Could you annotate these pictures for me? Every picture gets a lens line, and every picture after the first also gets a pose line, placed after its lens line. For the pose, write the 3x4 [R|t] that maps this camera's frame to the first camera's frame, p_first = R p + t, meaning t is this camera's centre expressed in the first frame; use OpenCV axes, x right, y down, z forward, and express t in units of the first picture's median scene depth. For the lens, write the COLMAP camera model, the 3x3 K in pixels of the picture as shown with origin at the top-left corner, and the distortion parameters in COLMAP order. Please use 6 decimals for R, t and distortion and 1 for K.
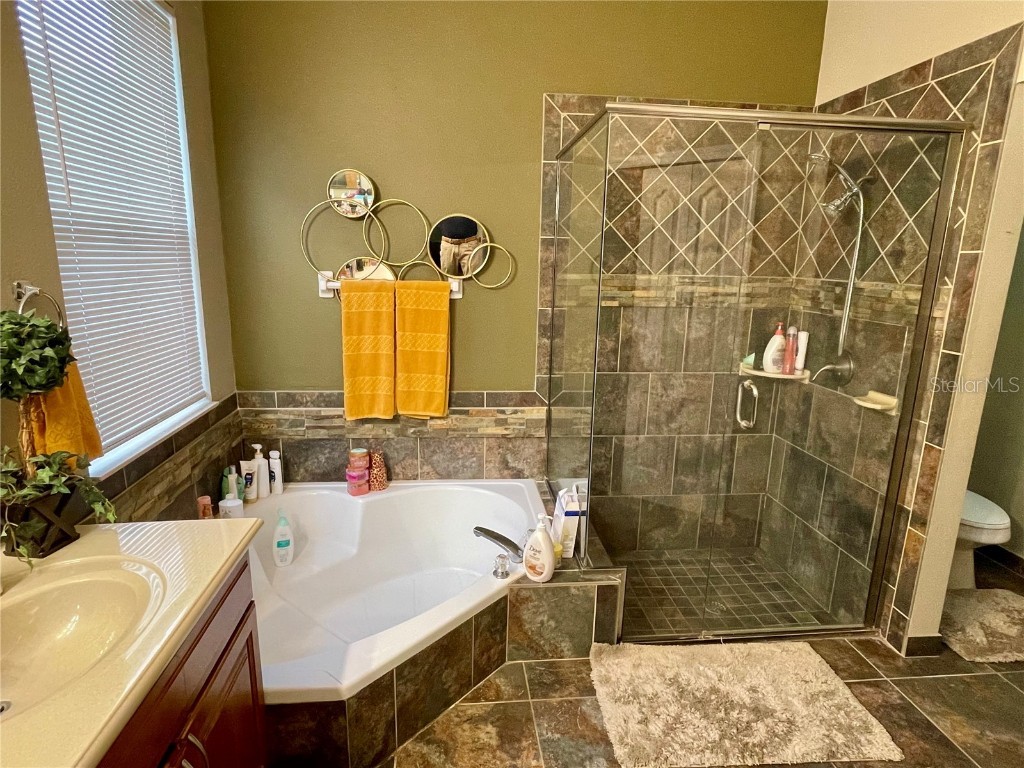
lens RADIAL K [[579.2, 0, 509.6], [0, 579.2, 386.5], [0, 0, 1]] dist [-0.001134, 0.005182]
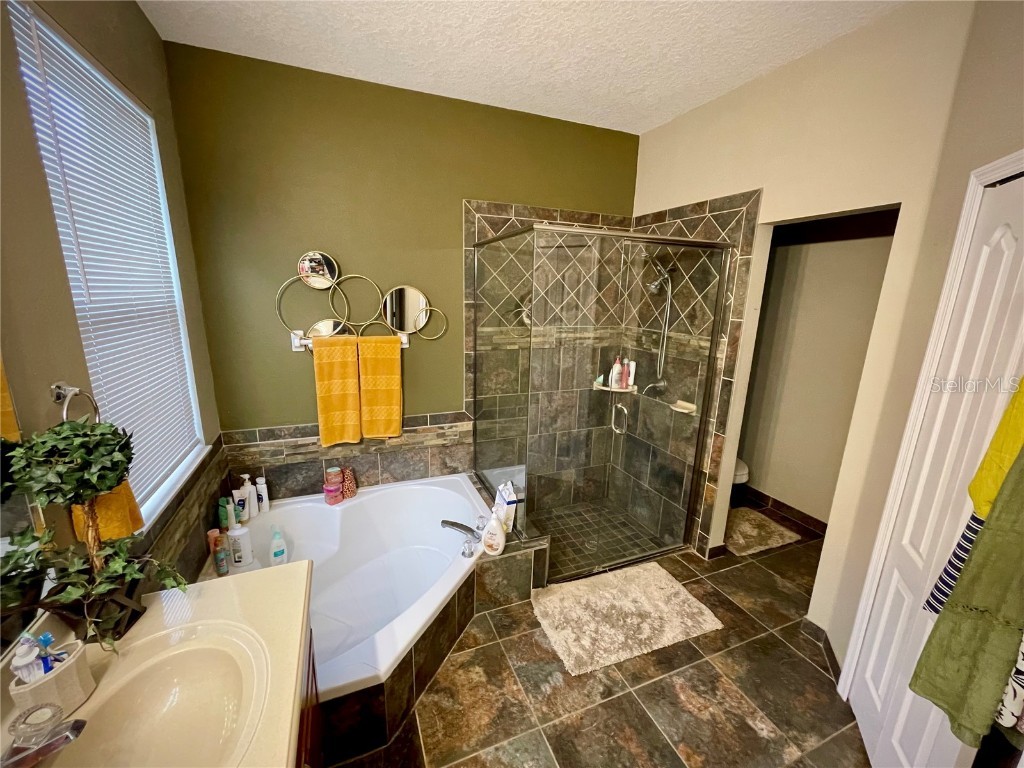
lens RADIAL K [[407.7, 0, 508.7], [0, 407.7, 388.4], [0, 0, 1]] dist [-0.003695, 0.001141]
pose [[0.960420, -0.060832, 0.271832, -0.153992], [0.055524, 0.998087, 0.027183, -0.089342], [-0.272966, -0.011013, 0.961961, 0.034387]]
